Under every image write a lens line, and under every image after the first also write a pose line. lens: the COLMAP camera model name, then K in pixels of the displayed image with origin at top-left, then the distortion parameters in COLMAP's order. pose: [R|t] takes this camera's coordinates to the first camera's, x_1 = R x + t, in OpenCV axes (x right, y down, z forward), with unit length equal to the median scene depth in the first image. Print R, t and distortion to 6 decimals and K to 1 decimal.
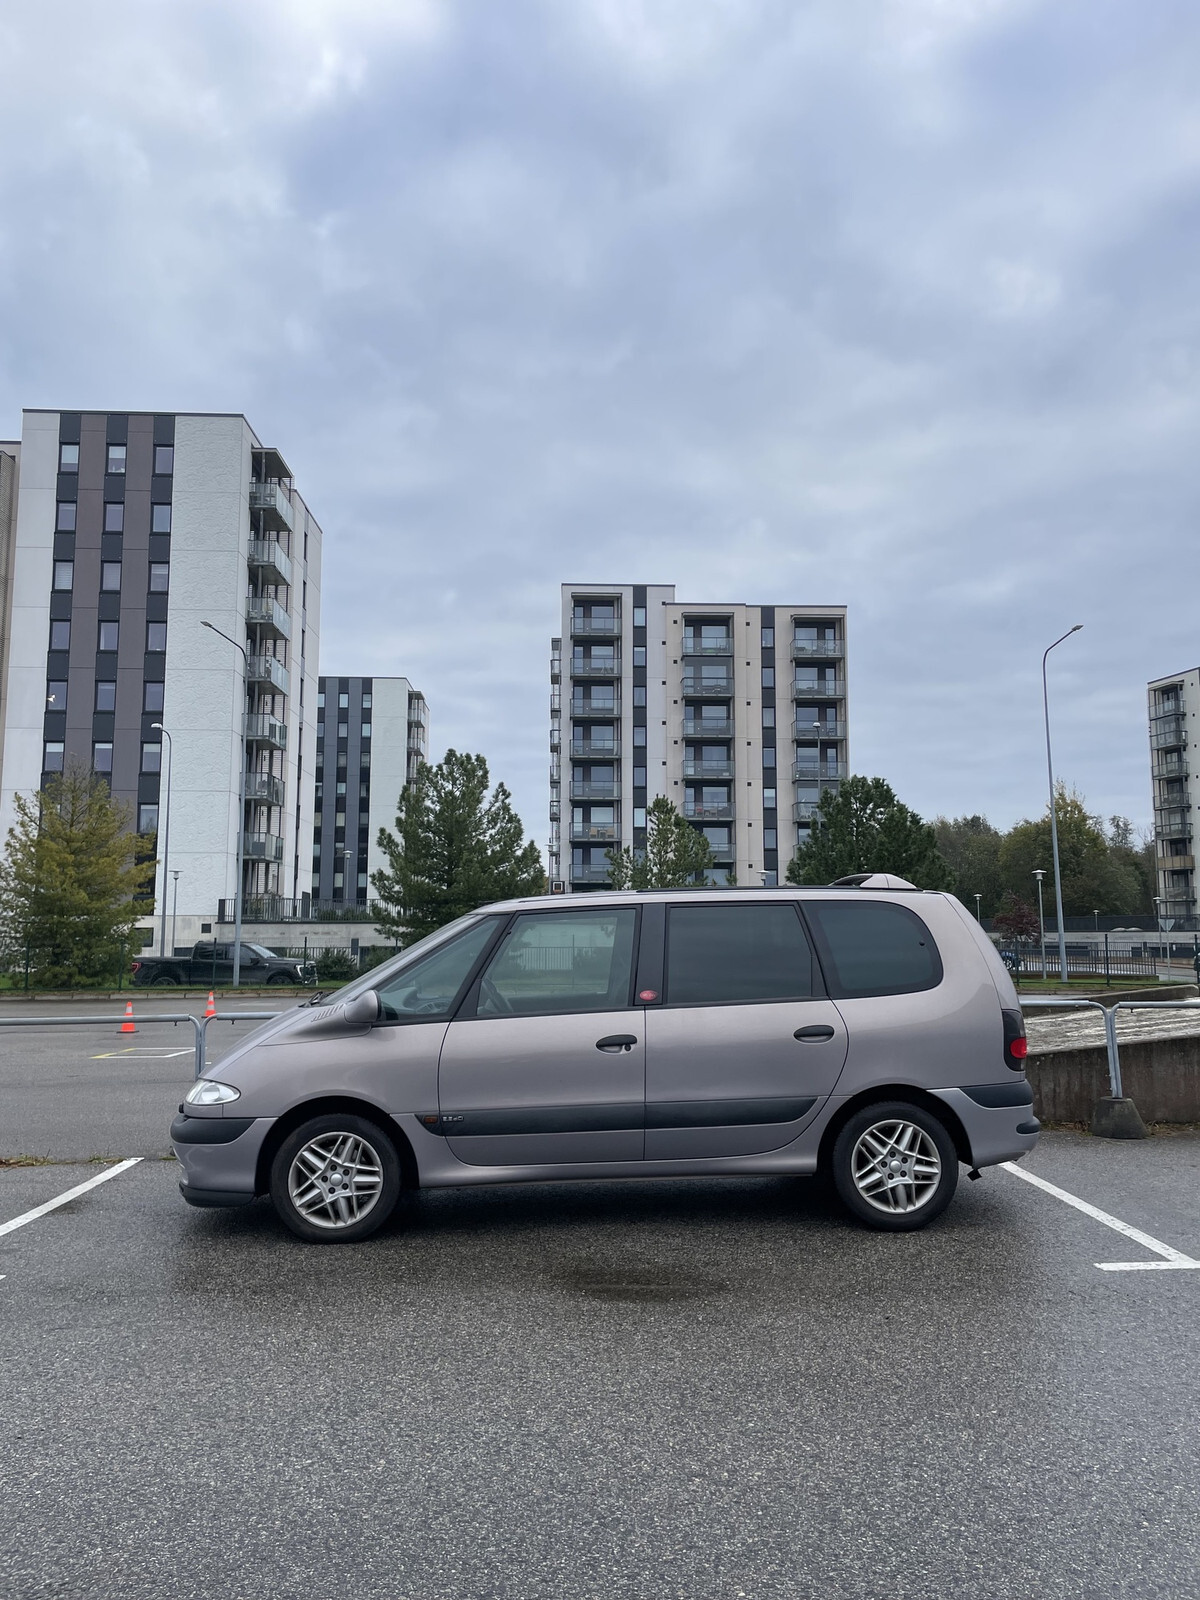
lens RADIAL K [[1217.8, 0, 605.5], [0, 1217.8, 796.5], [0, 0, 1]] dist [0.050559, -0.033063]
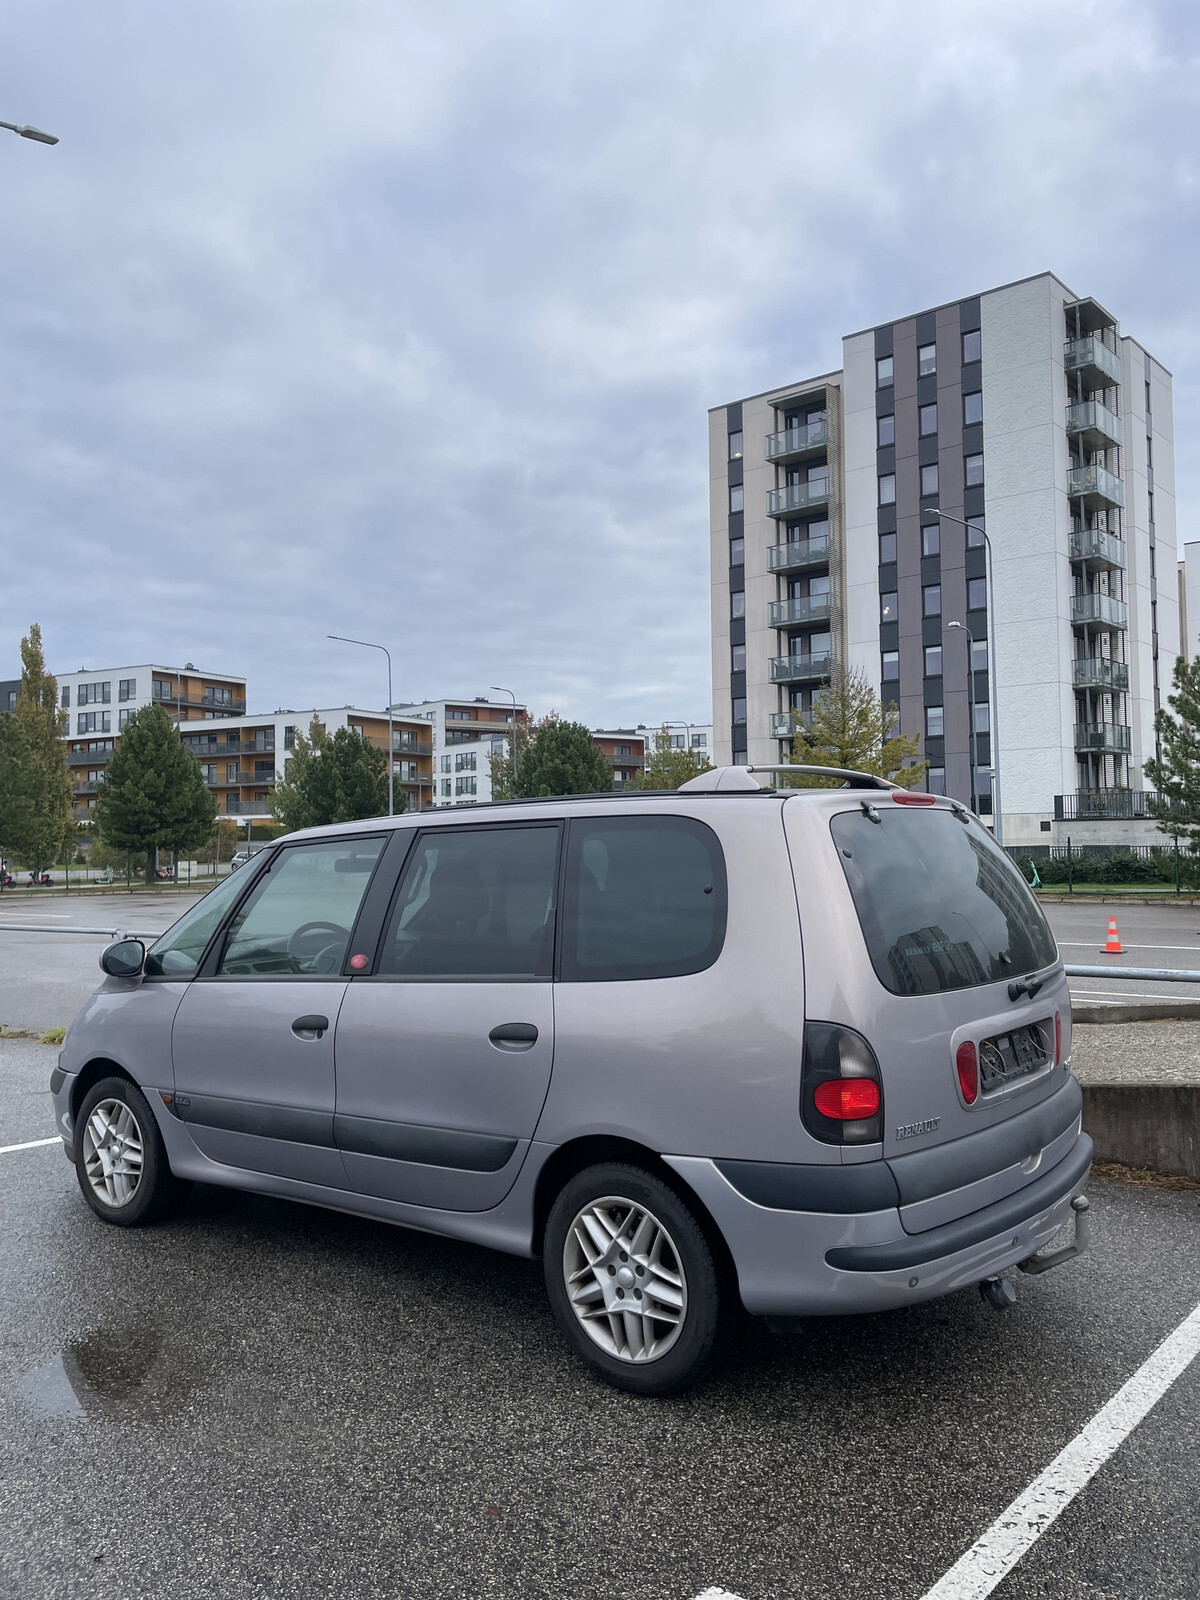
lens RADIAL K [[1217.8, 0, 645.5], [0, 1217.8, 785.6], [0, 0, 1]] dist [0.050559, -0.033063]
pose [[0.742779, -0.044177, -0.668077, 0.083910], [0.095627, 0.994591, 0.040552, 0.006563], [0.662672, -0.094008, 0.742986, 0.078965]]
